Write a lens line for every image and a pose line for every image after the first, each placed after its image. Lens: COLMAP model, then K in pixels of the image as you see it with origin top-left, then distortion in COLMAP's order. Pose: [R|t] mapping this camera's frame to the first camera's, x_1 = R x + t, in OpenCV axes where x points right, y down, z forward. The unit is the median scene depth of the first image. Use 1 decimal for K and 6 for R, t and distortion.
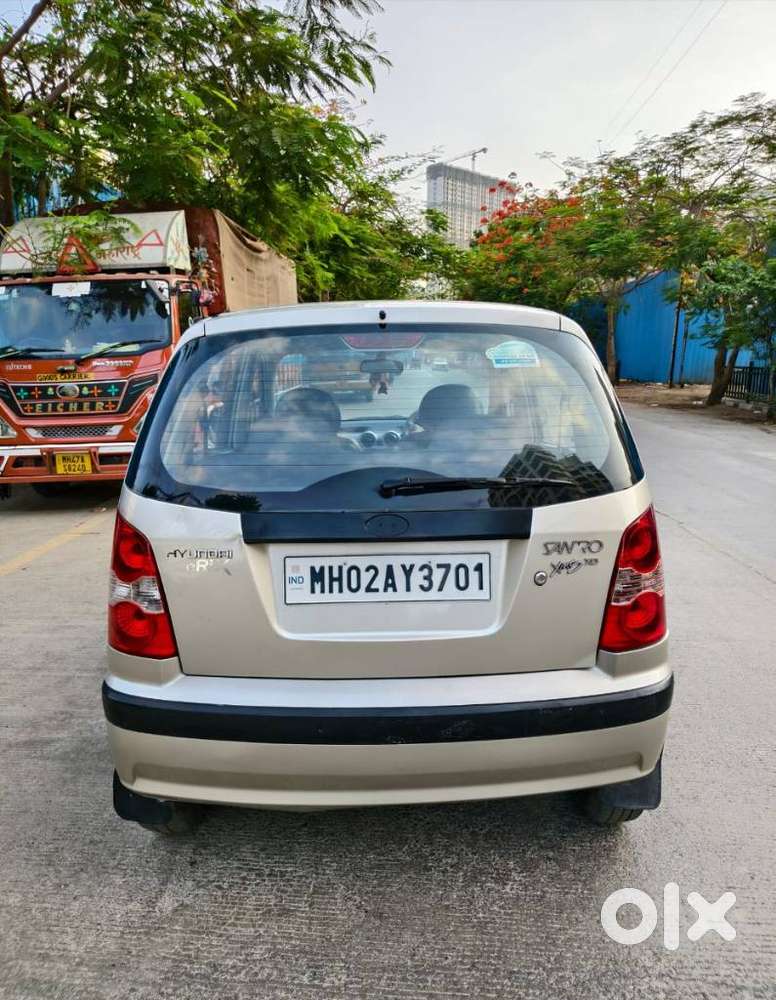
lens RADIAL K [[718.4, 0, 374.4], [0, 718.4, 508.9], [0, 0, 1]] dist [0.004762, -0.001138]
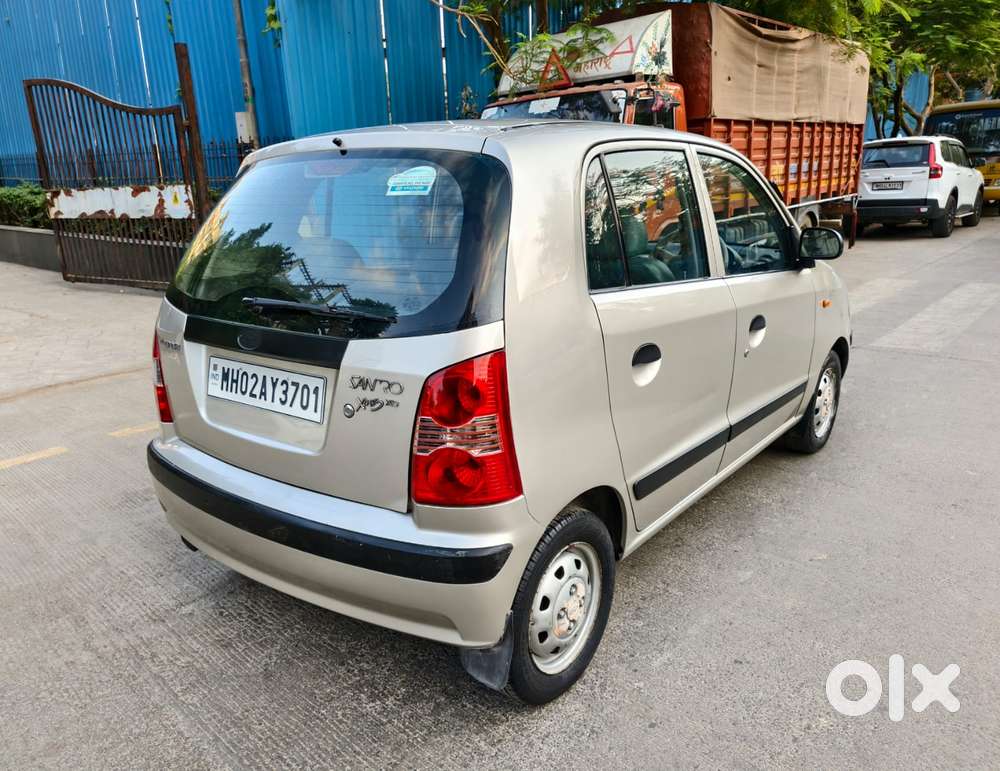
lens RADIAL K [[744.9, 0, 500.0], [0, 744.9, 385.5], [0, 0, 1]] dist [0.011419, -0.004218]
pose [[0.791499, 0.154702, -0.591267, 0.994974], [-0.105899, 0.987515, 0.116617, -0.080310], [0.601926, -0.029687, 0.798000, 0.296957]]
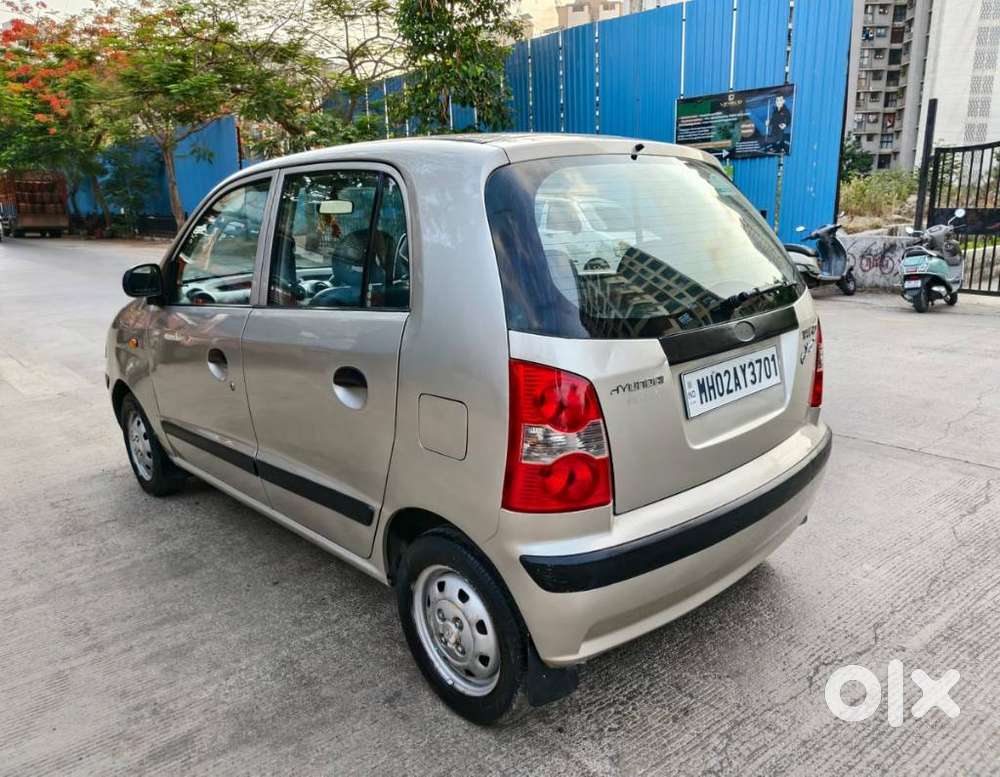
lens RADIAL K [[744.9, 0, 500.0], [0, 744.9, 388.5], [0, 0, 1]] dist [0.011419, -0.004218]
pose [[0.732200, -0.174635, 0.658320, -1.036460], [0.158010, 0.983753, 0.085221, -0.048441], [-0.662507, 0.041622, 0.747898, 0.362480]]
